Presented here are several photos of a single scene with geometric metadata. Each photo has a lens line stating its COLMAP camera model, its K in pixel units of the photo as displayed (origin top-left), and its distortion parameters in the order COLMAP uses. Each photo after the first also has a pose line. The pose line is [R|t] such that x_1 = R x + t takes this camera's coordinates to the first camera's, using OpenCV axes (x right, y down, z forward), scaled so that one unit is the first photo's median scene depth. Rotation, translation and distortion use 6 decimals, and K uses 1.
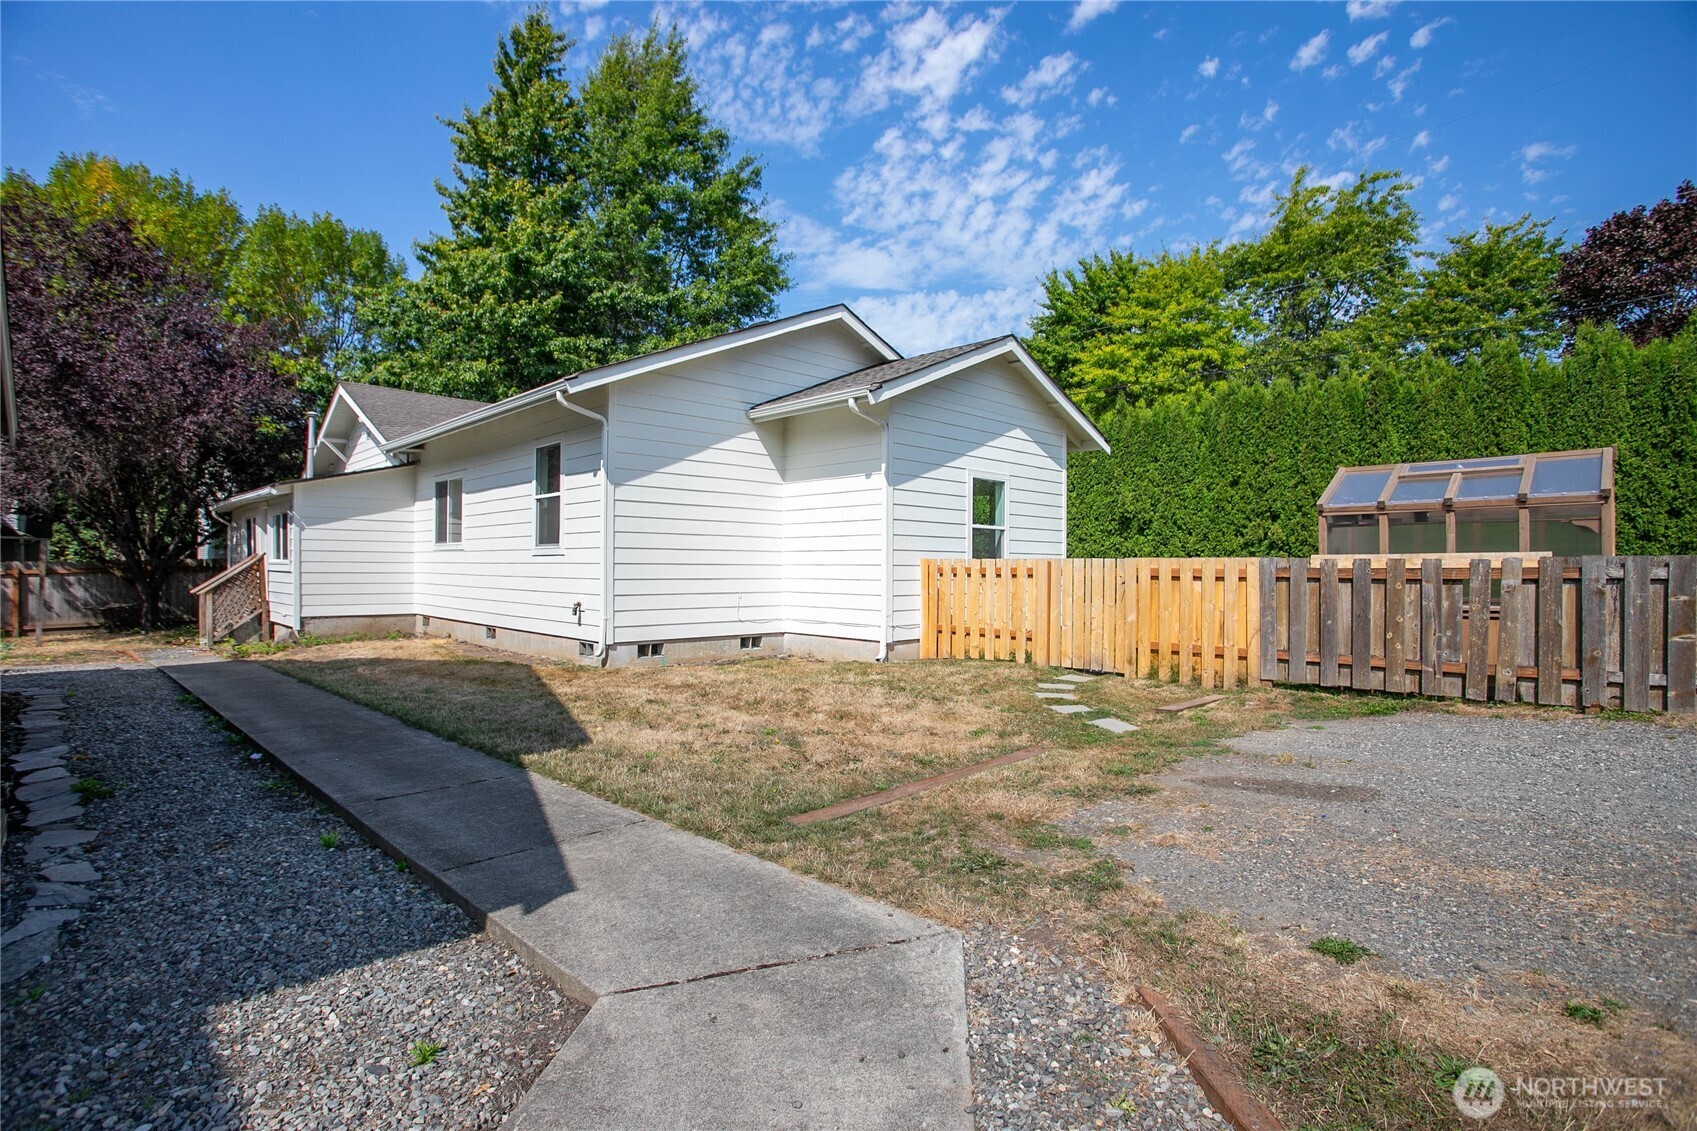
lens RADIAL K [[810.1, 0, 848.5], [0, 810.1, 565.5], [0, 0, 1]] dist [-0.084867, 0.038179]
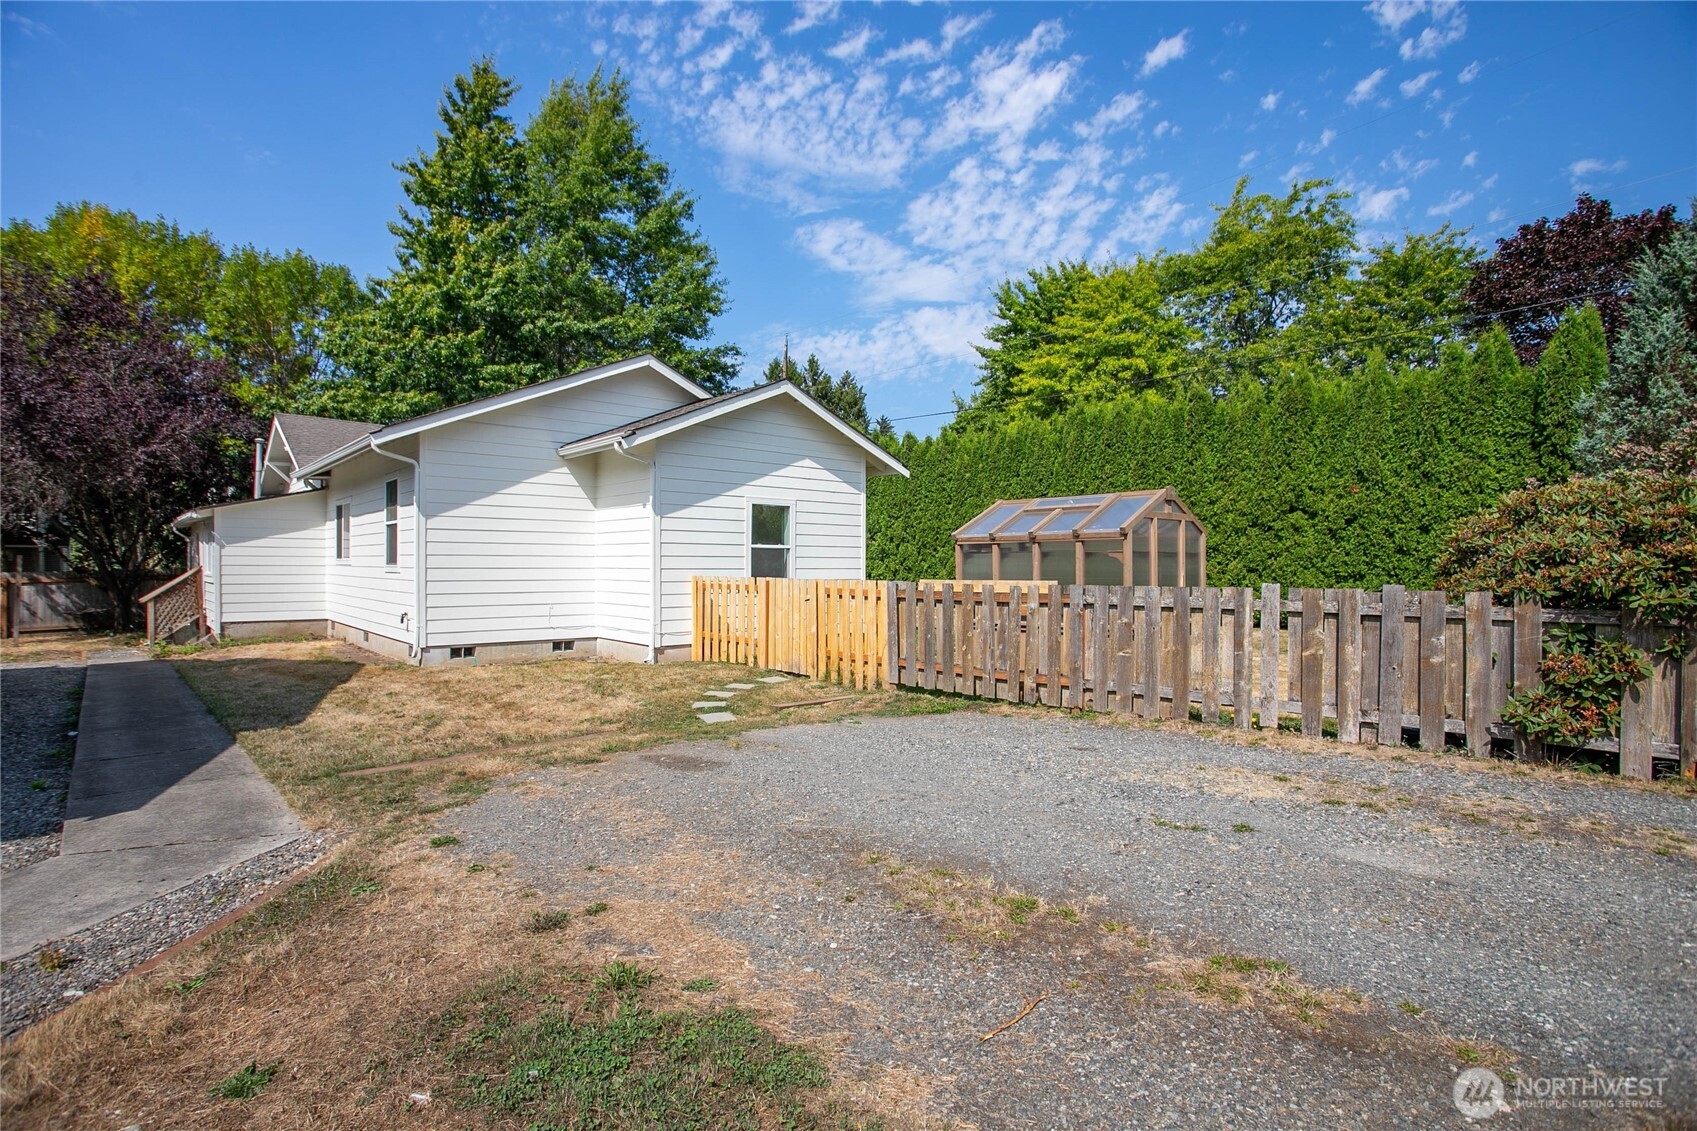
lens RADIAL K [[810.1, 0, 848.5], [0, 810.1, 565.5], [0, 0, 1]] dist [-0.084867, 0.038179]
pose [[0.999242, -0.002183, -0.038869, 0.230806], [0.002312, 0.999992, 0.003285, -0.017010], [0.038861, -0.003372, 0.999239, -0.100715]]
